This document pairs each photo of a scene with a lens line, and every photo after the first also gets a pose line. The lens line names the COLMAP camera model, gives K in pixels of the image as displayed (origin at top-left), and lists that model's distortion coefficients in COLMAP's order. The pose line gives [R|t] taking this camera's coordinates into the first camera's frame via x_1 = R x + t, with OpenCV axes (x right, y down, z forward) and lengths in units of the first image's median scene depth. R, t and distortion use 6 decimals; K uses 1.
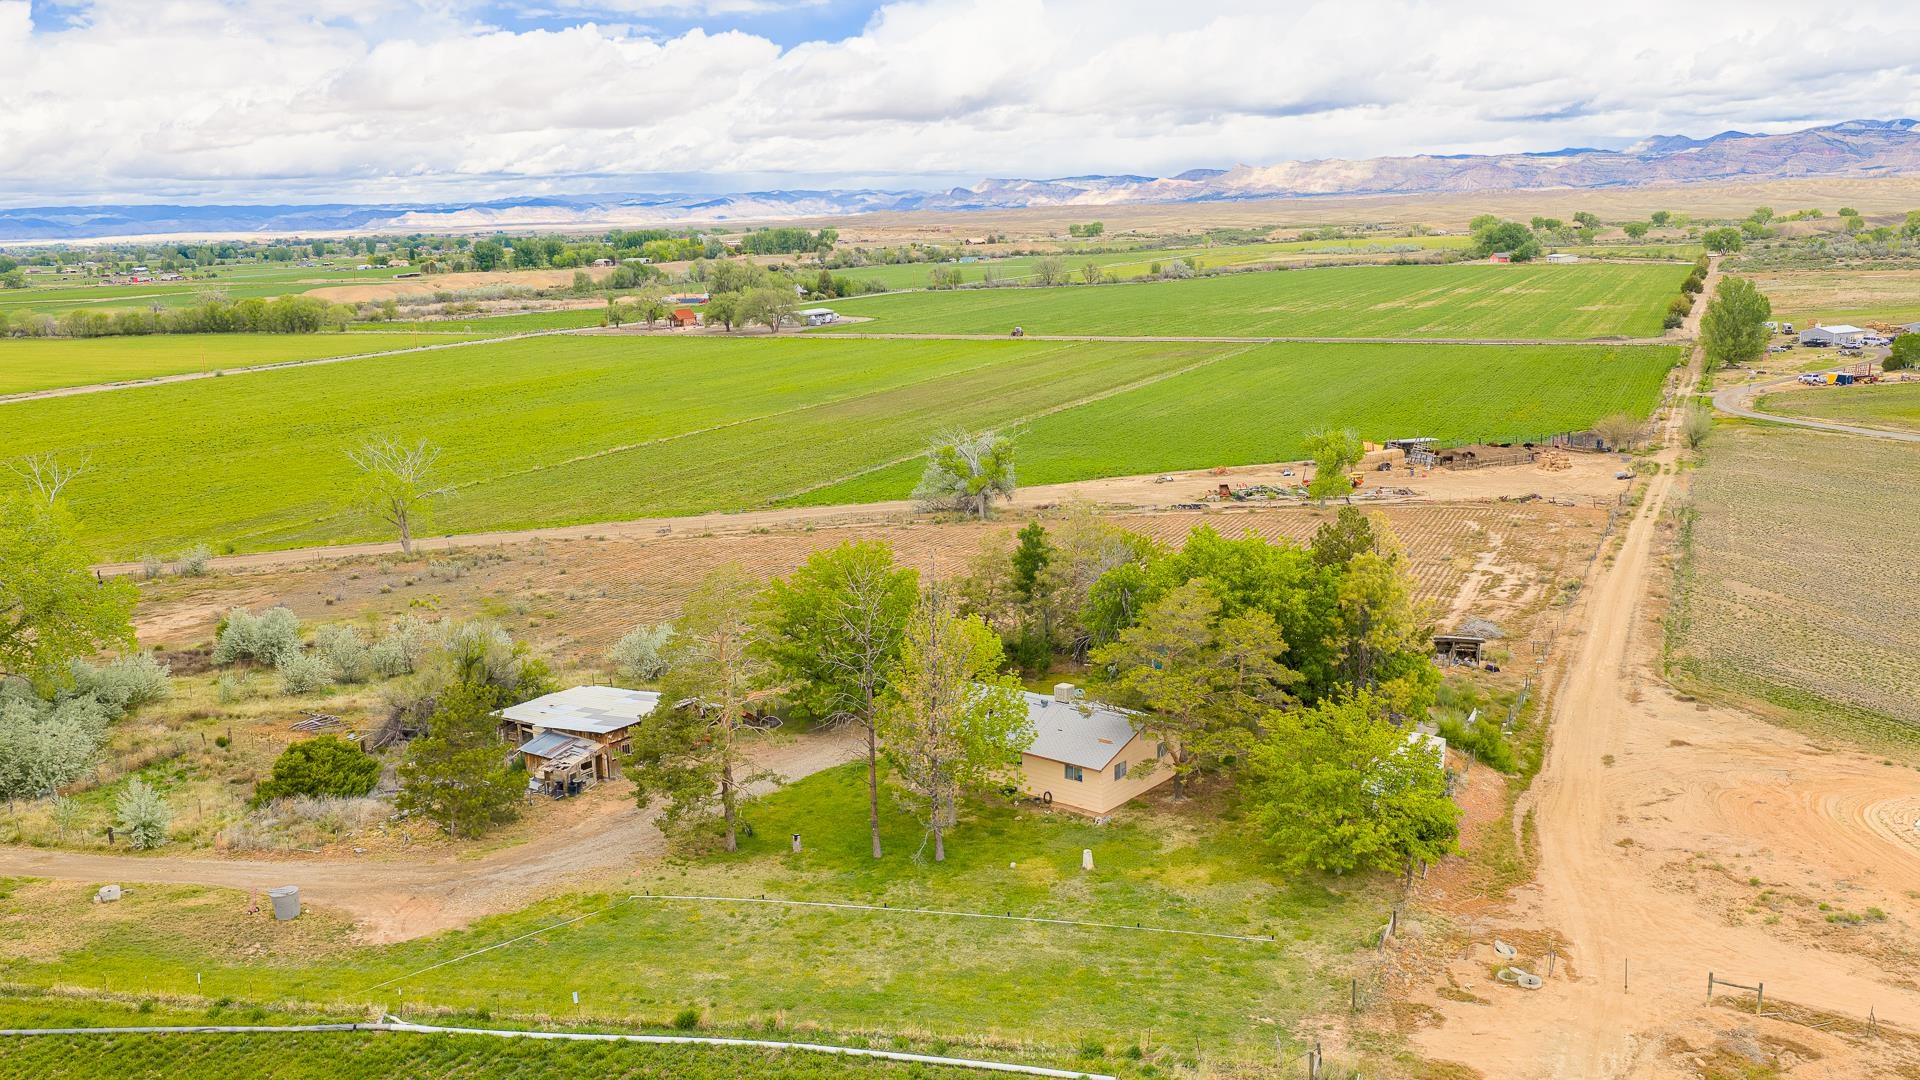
lens RADIAL K [[1599.5, 0, 966.7], [0, 1599.5, 540.0], [0, 0, 1]] dist [0.026223, -0.048653]
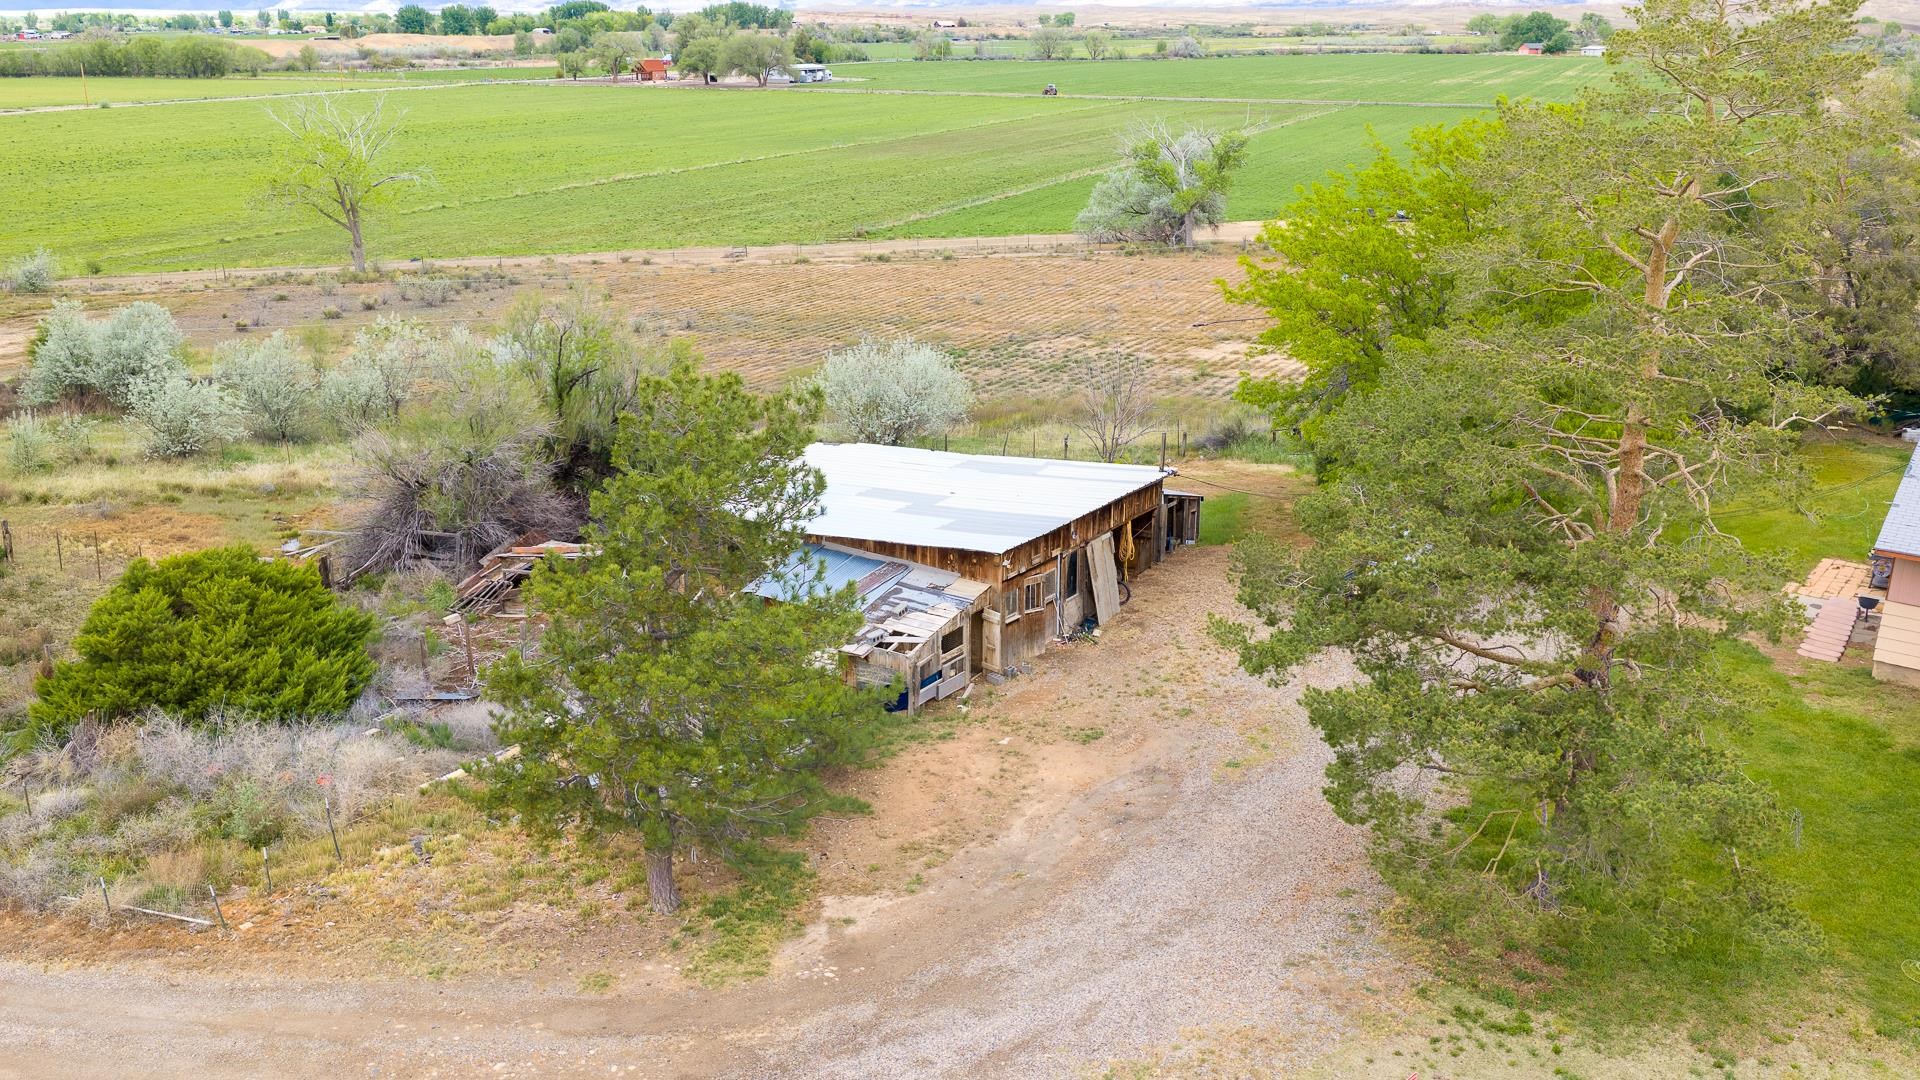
lens RADIAL K [[1599.5, 0, 959.0], [0, 1599.5, 539.7], [0, 0, 1]] dist [0.026223, -0.048653]
pose [[0.999057, 0.018732, 0.039180, -0.197516], [-0.023039, 0.993379, 0.112547, 0.060471], [-0.036813, -0.113343, 0.992874, 0.503938]]
